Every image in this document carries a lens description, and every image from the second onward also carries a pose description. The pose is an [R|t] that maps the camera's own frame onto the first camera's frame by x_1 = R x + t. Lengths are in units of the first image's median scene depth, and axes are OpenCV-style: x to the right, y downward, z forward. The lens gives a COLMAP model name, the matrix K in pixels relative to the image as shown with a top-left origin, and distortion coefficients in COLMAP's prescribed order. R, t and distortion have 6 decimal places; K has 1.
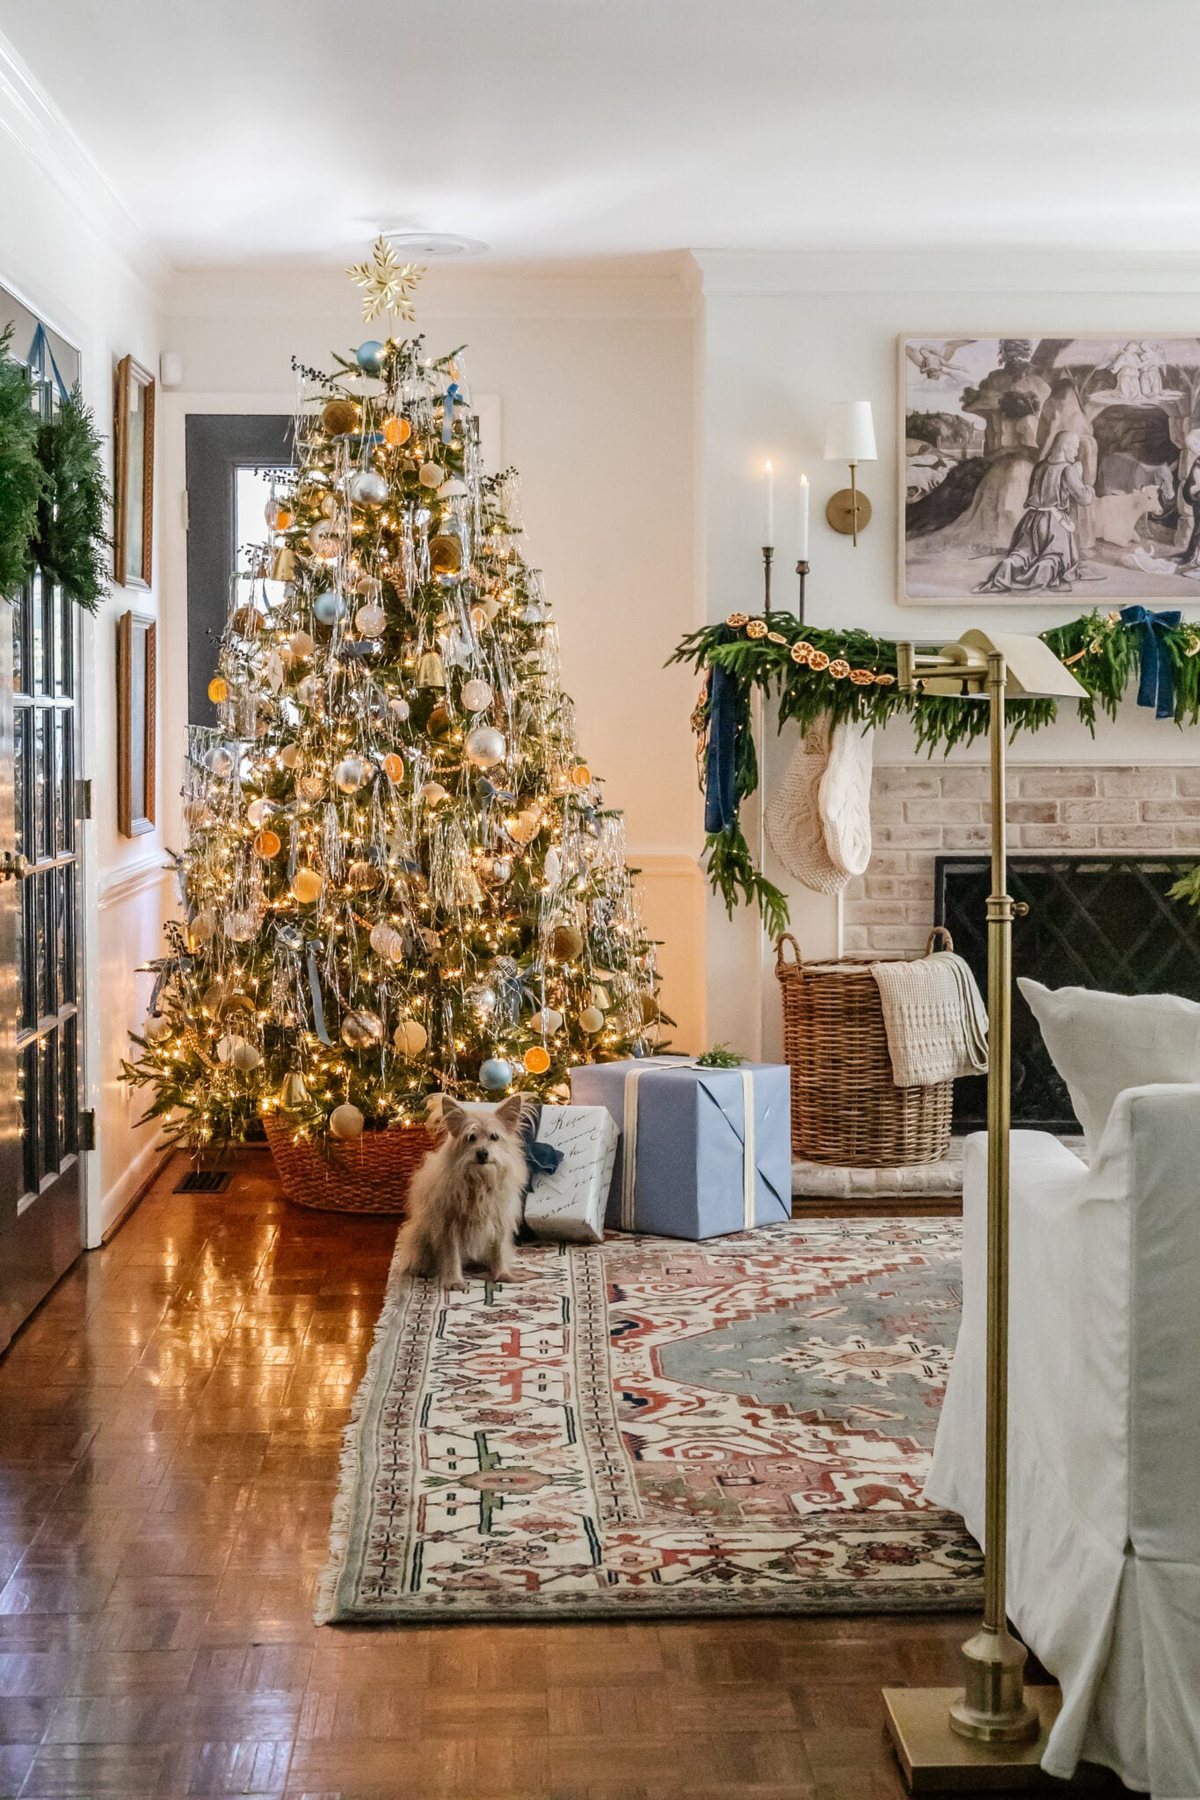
lens RADIAL K [[2617.9, 0, 596.8], [0, 2617.9, 909.8], [0, 0, 1]] dist [0.014362, -0.067111]
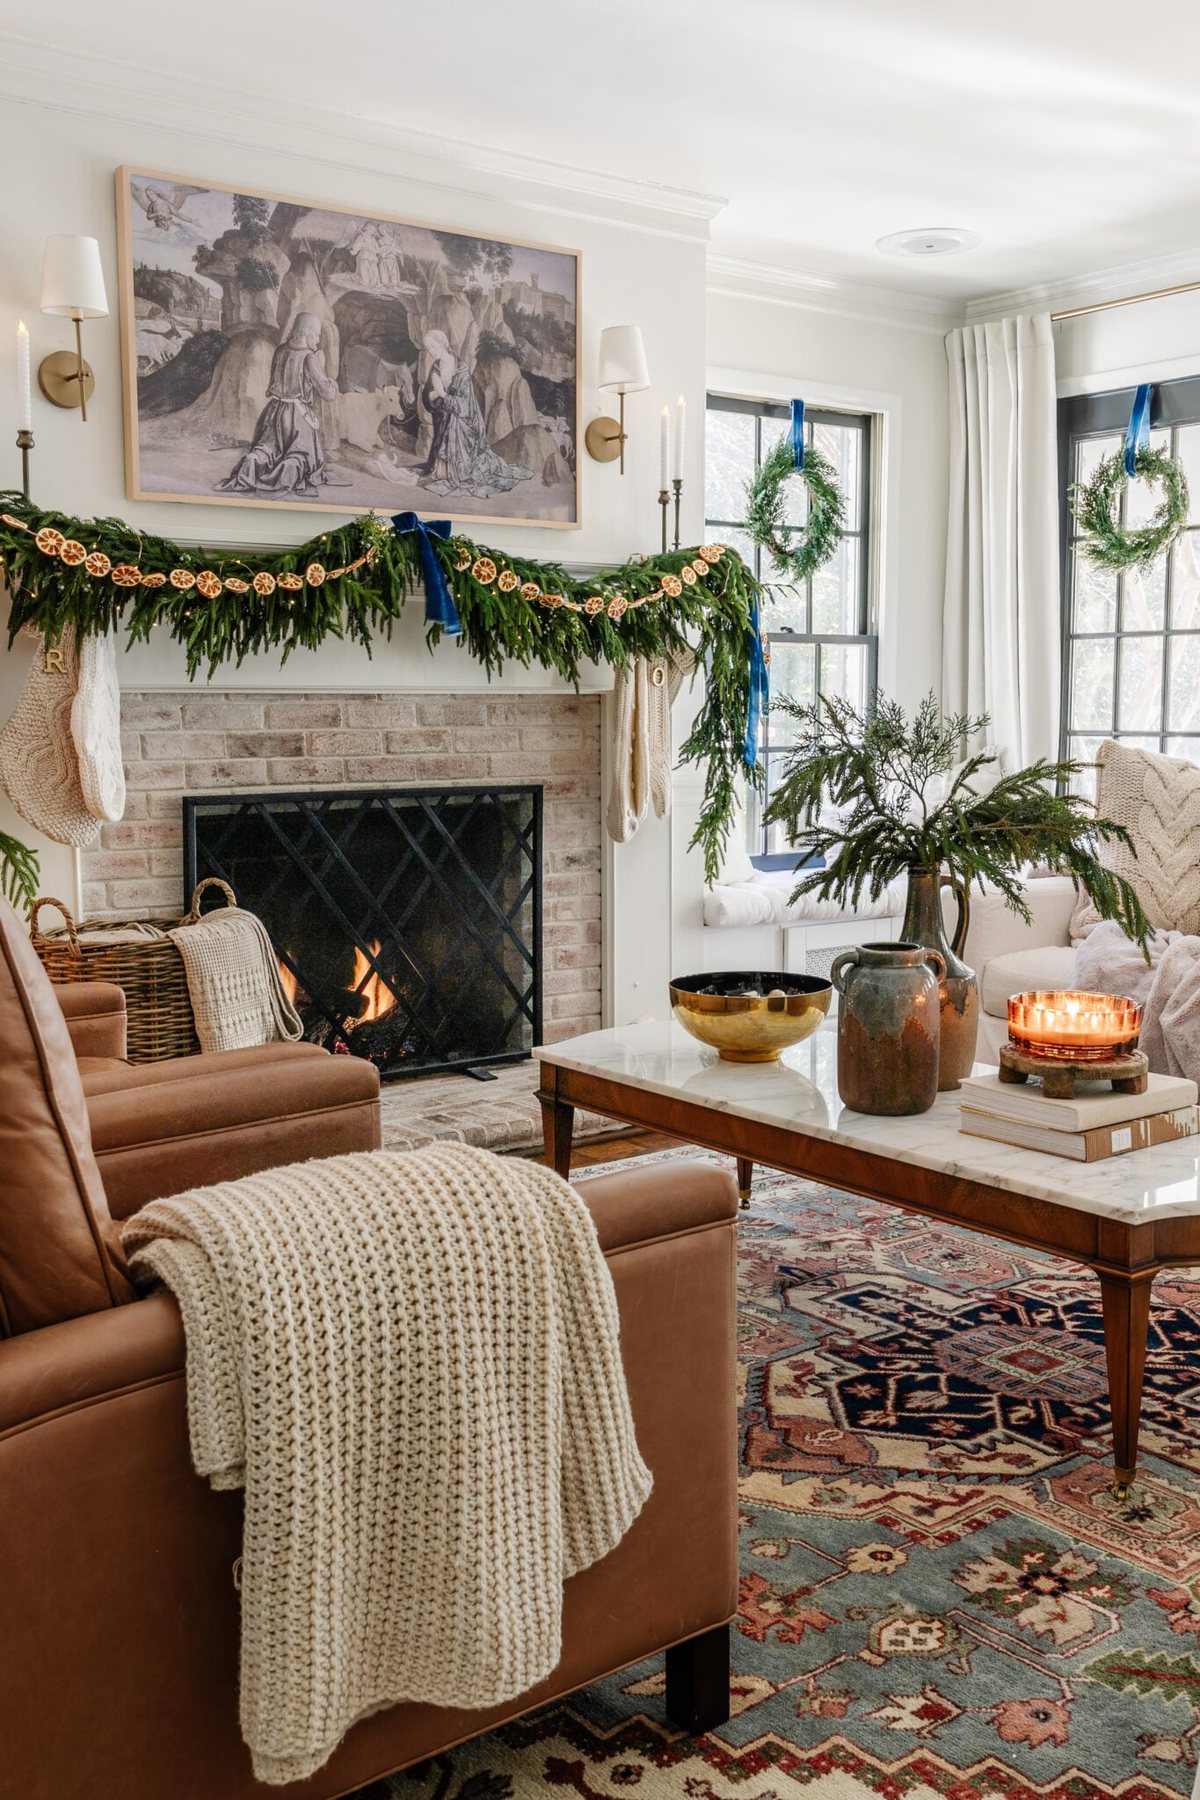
lens RADIAL K [[1723.2, 0, 595.5], [0, 1723.2, 901.4], [0, 0, 1]] dist [0.010027, -0.006261]
pose [[0.816314, -0.065171, 0.573920, -0.090027], [0.045636, 0.997785, 0.048392, -0.007441], [-0.575803, -0.013312, 0.817480, 0.462200]]
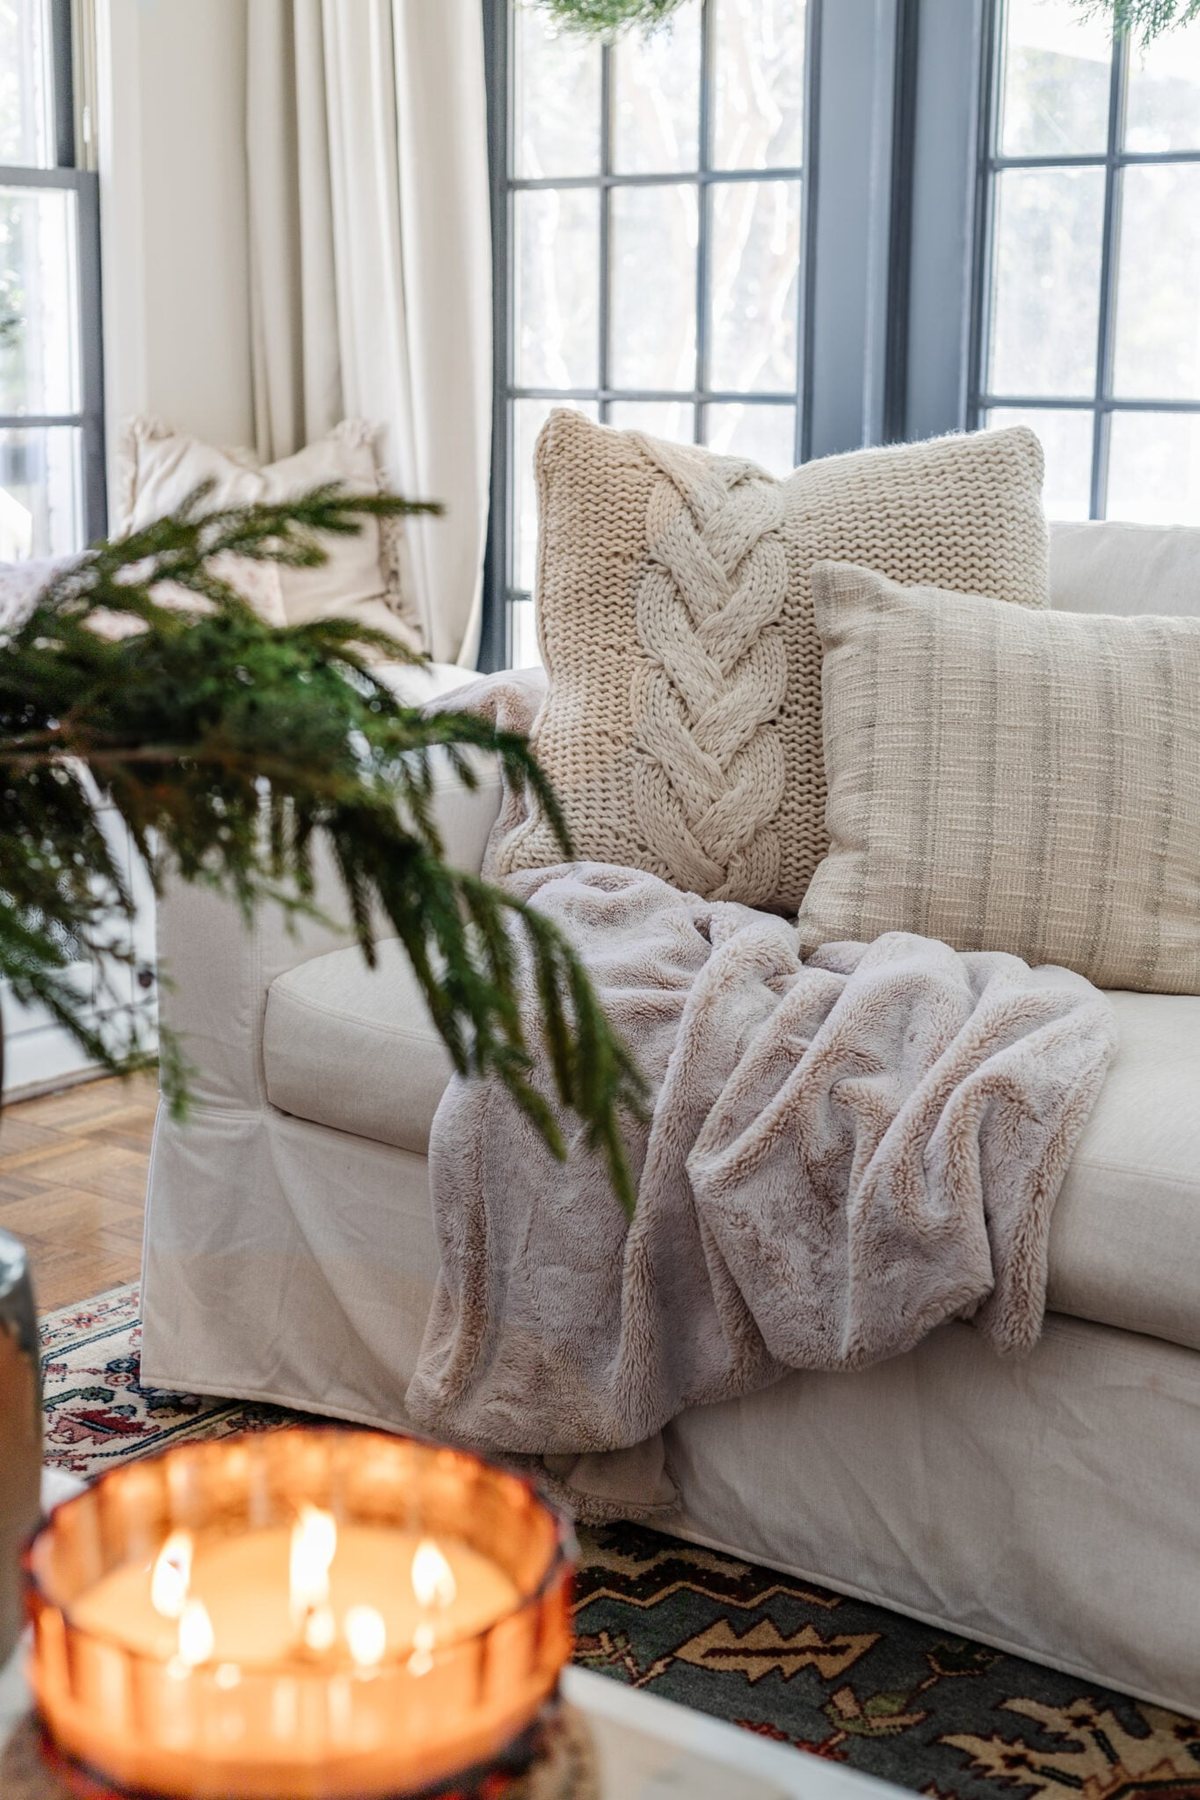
lens RADIAL K [[2617.9, 0, 596.8], [0, 2617.9, 909.8], [0, 0, 1]] dist [0.014362, -0.067111]
pose [[0.631376, -0.152555, 0.760324, 0.123526], [0.049563, 0.986393, 0.156757, -0.014569], [-0.773892, -0.061289, 0.630345, 0.616114]]
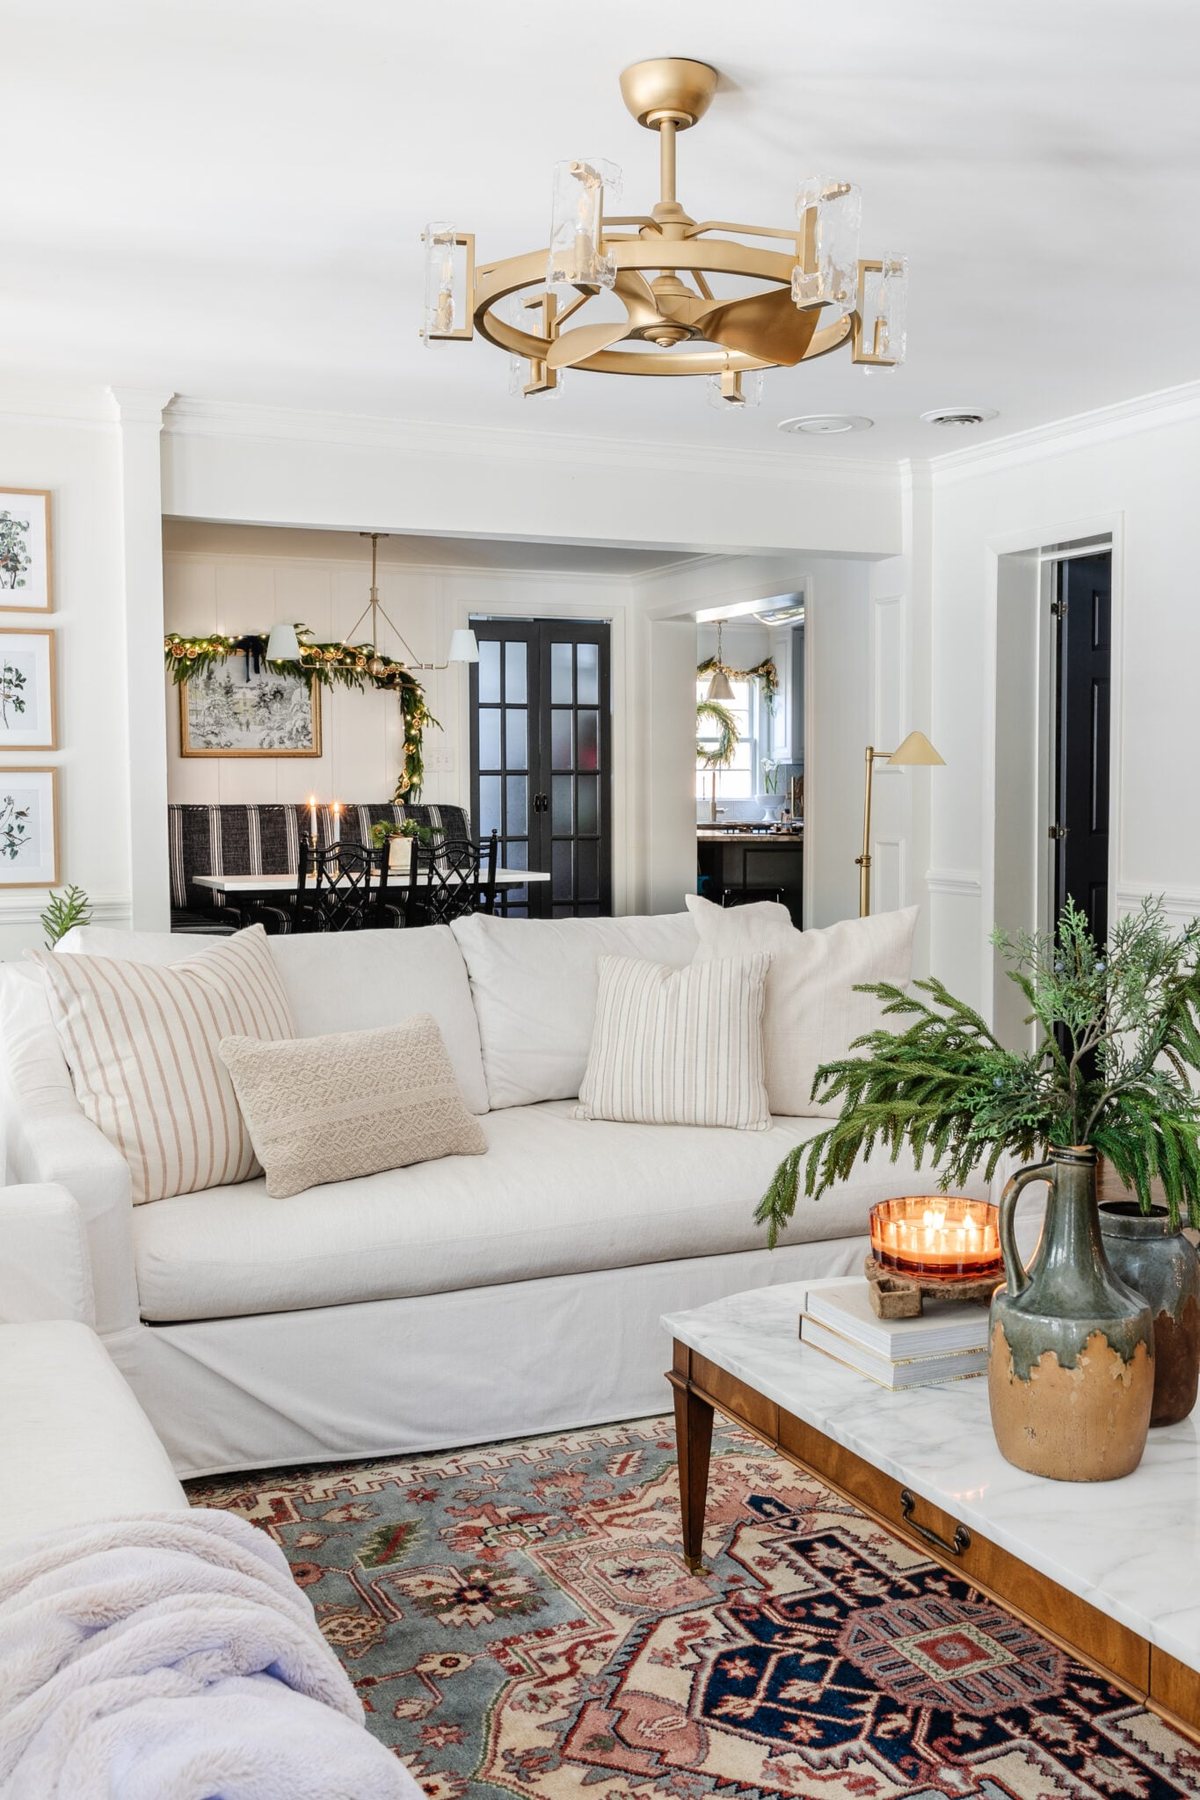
lens RADIAL K [[1723.2, 0, 595.5], [0, 1723.2, 901.4], [0, 0, 1]] dist [0.010027, -0.006261]
pose [[-0.922732, 0.032635, -0.384059, 0.409294], [-0.025025, 0.989234, 0.144184, -0.074836], [0.384629, 0.142655, -0.911981, 0.996230]]
